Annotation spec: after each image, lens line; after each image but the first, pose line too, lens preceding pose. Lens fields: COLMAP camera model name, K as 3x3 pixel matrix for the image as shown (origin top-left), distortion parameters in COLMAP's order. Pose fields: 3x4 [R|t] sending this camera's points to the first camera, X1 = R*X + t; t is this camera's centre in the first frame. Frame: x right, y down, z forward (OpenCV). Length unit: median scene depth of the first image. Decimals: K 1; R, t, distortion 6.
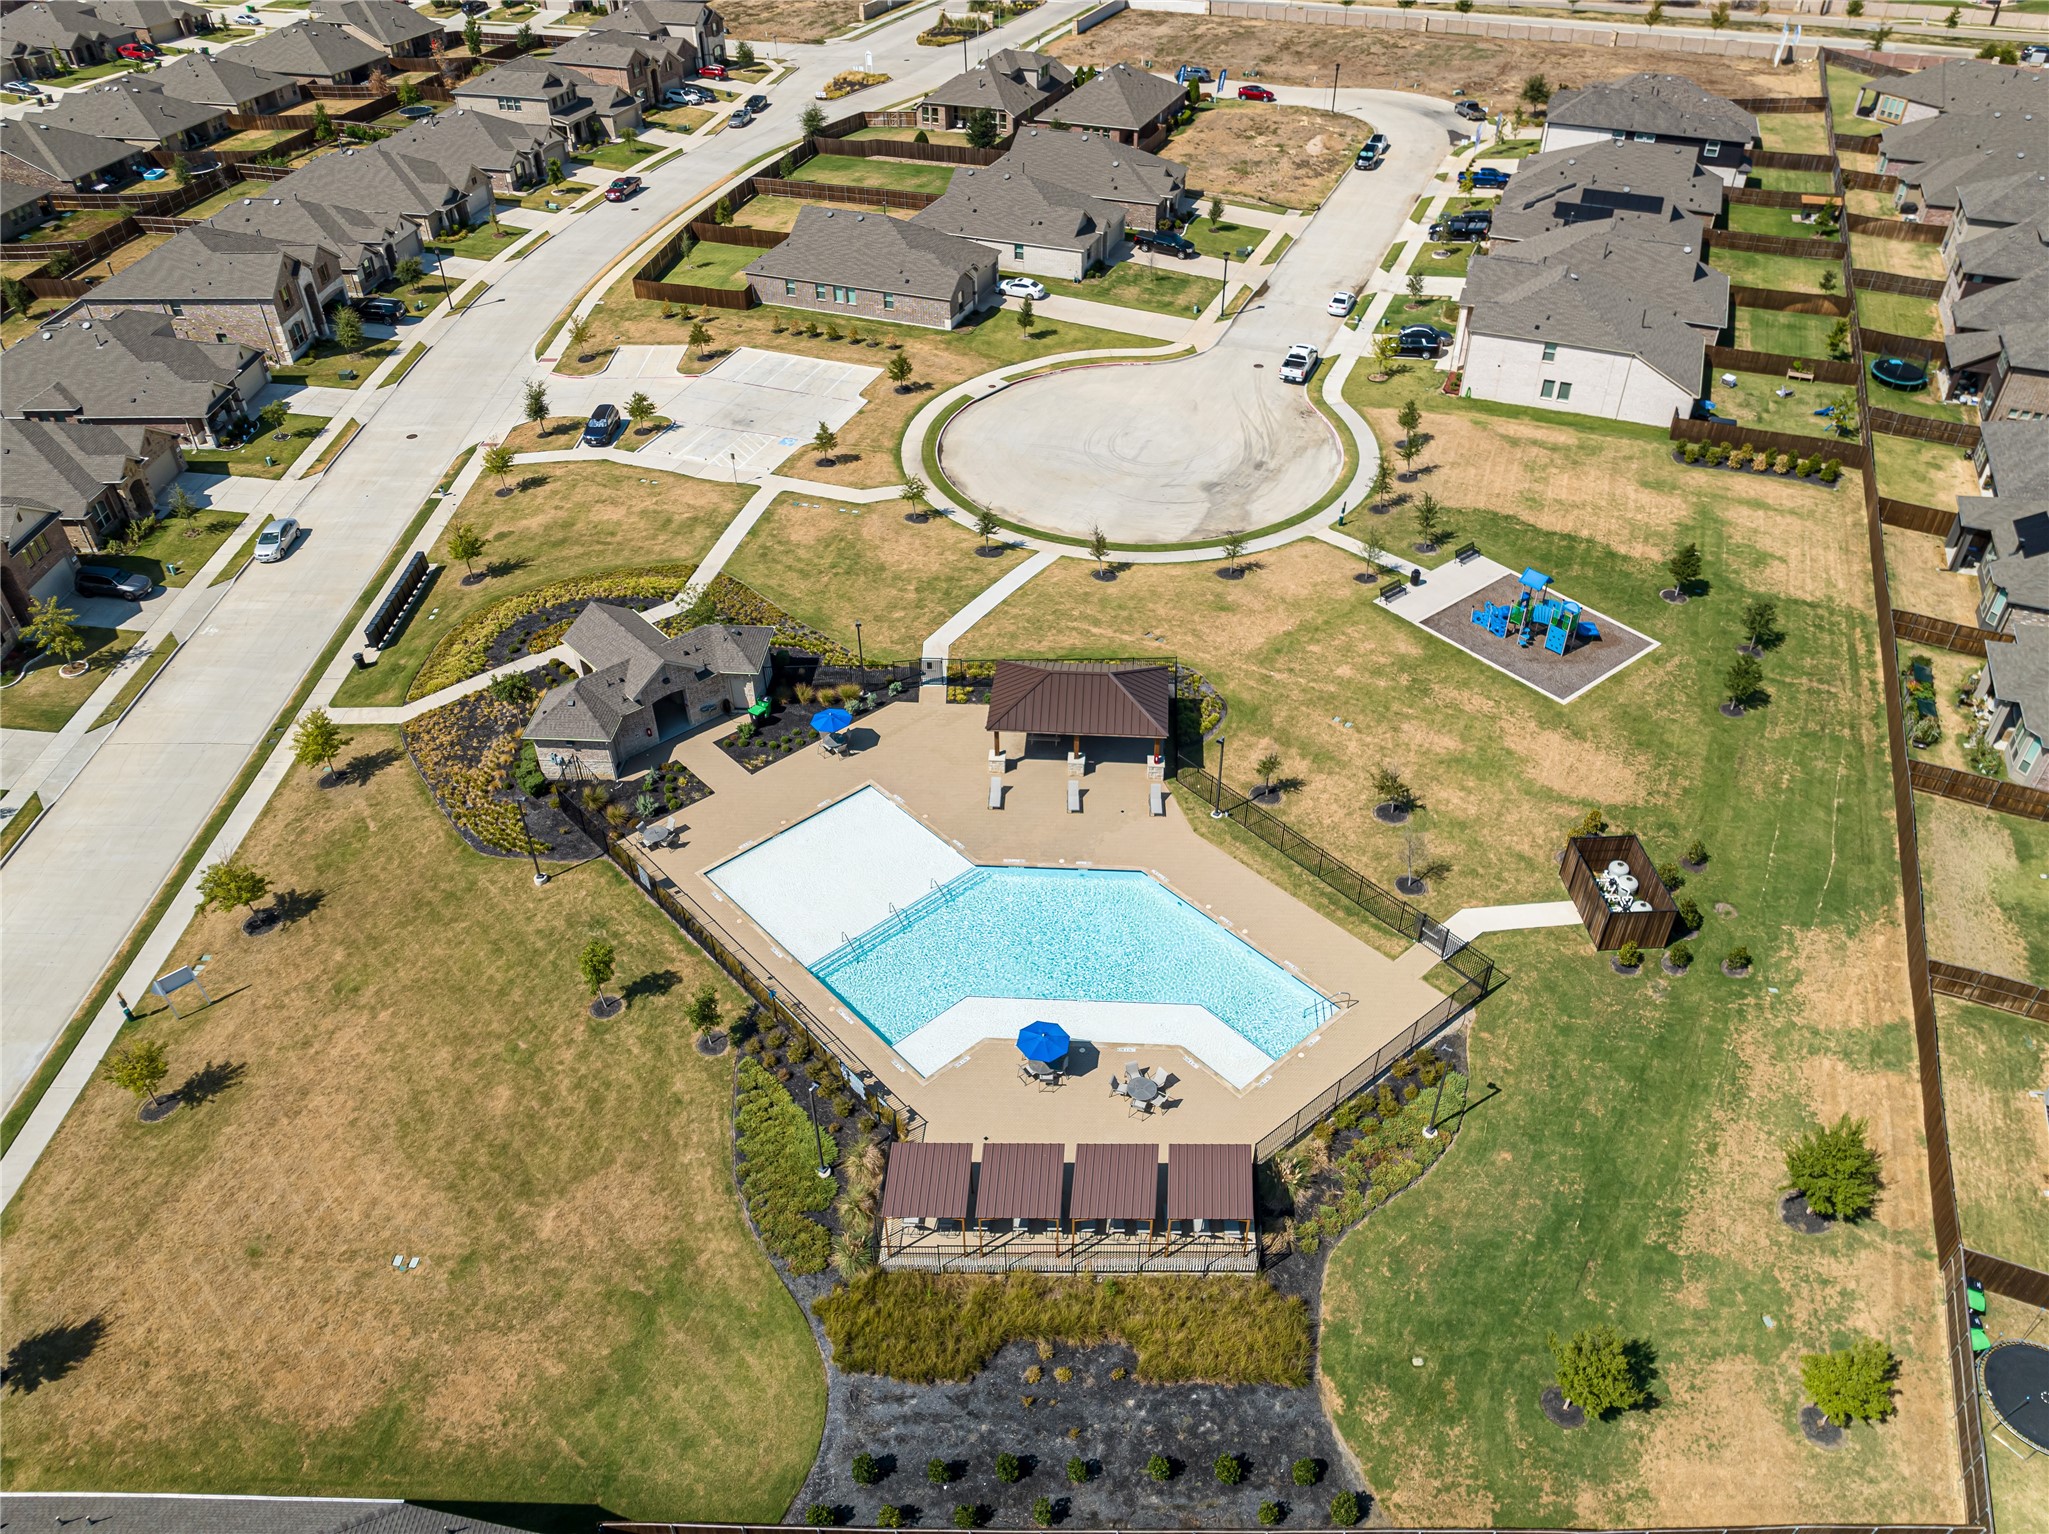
lens RADIAL K [[1438.9, 0, 1024.5], [0, 1438.9, 767.0], [0, 0, 1]] dist [-0.035246, -0.000931]
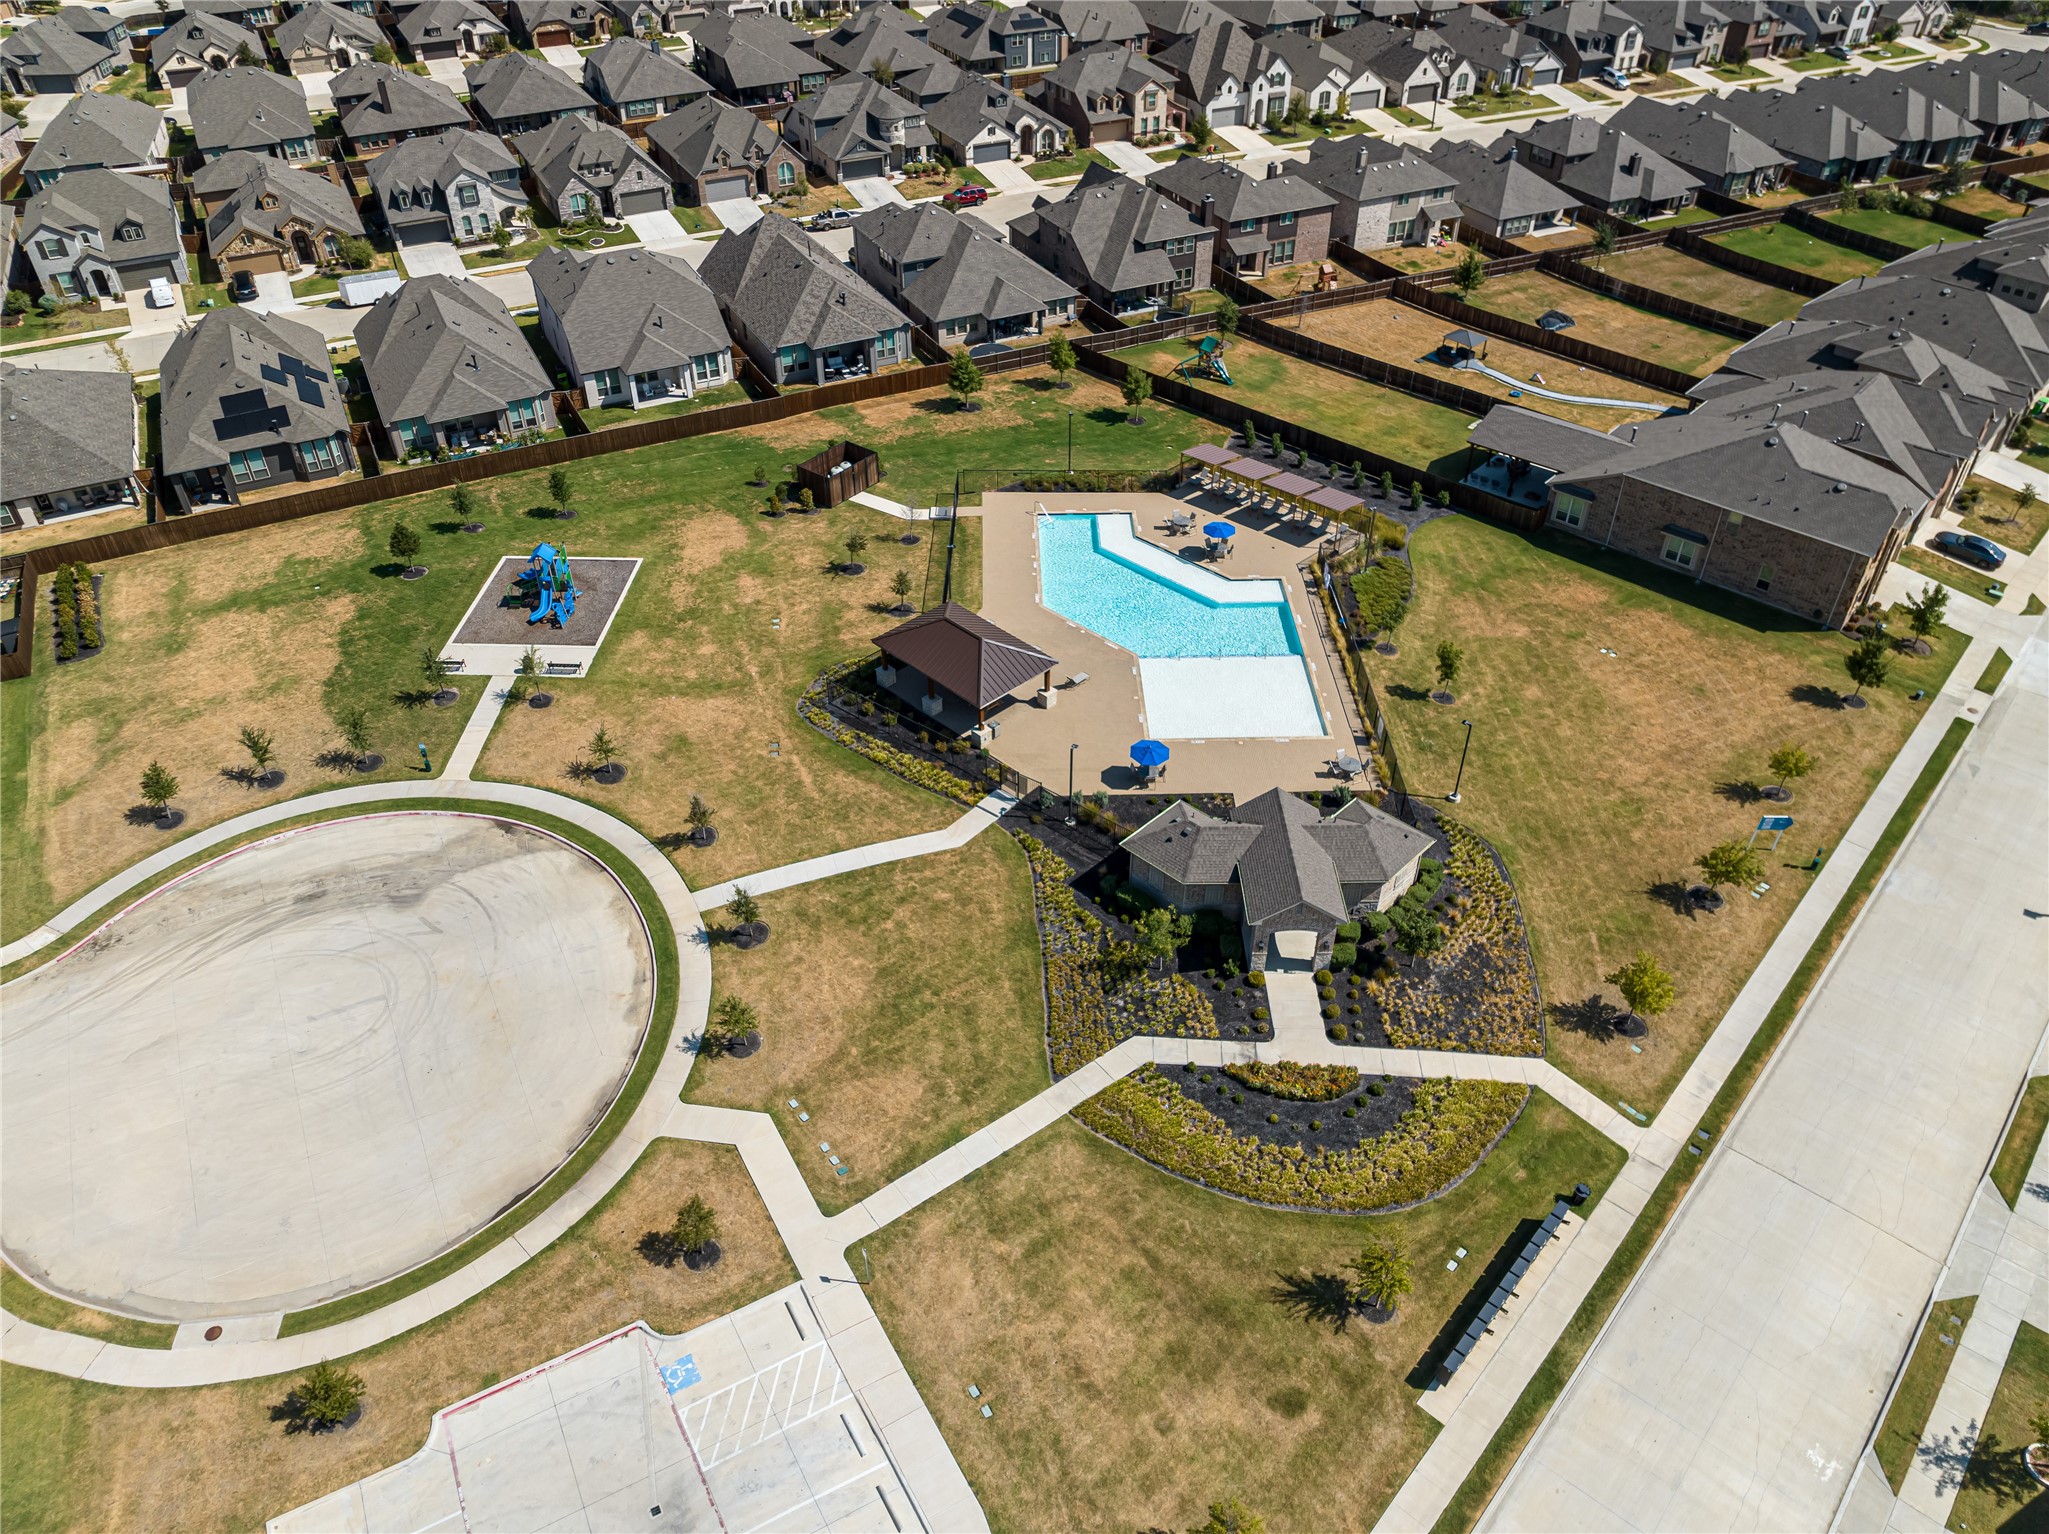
lens RADIAL K [[1438.9, 0, 1024.5], [0, 1438.9, 767.0], [0, 0, 1]] dist [-0.035246, -0.000931]
pose [[-0.753770, -0.401495, 0.520224, -0.586635], [0.419026, 0.316166, 0.851150, -0.910076], [-0.506209, 0.859559, -0.070079, 1.097284]]
